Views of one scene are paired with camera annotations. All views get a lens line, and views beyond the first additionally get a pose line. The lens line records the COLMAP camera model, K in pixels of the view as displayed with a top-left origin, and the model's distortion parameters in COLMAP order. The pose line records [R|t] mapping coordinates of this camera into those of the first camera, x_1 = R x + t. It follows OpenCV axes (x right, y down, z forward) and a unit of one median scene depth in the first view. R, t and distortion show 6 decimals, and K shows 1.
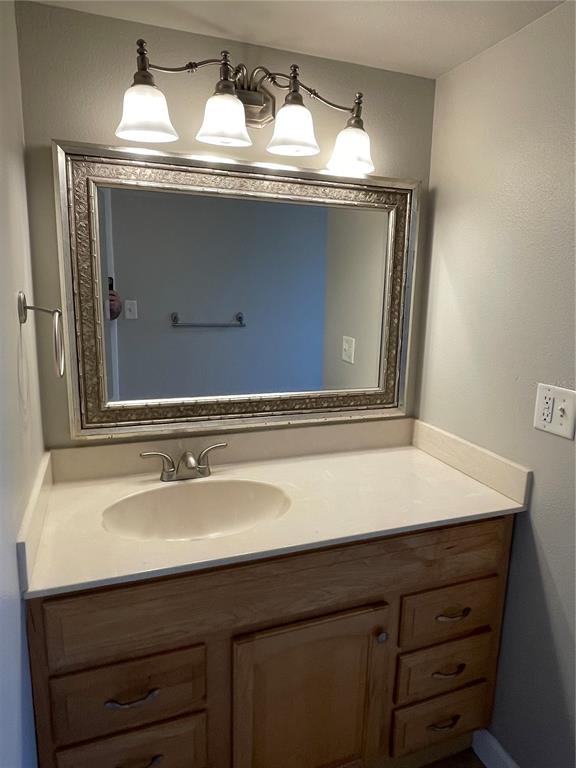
lens RADIAL K [[495.6, 0, 299.8], [0, 495.6, 386.8], [0, 0, 1]] dist [0.004607, -0.001532]
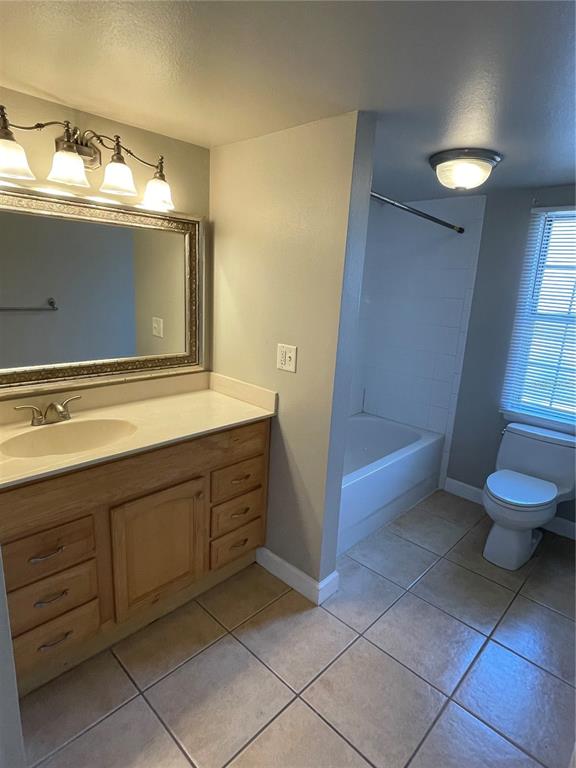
lens RADIAL K [[430.3, 0, 288.0], [0, 430.3, 384.0], [0, 0, 1]] dist [0.001916, -0.000694]
pose [[0.908642, -0.074688, 0.410843, -0.118746], [0.051793, 0.996435, 0.066595, 0.031365], [-0.414352, -0.039233, 0.909271, -0.377044]]
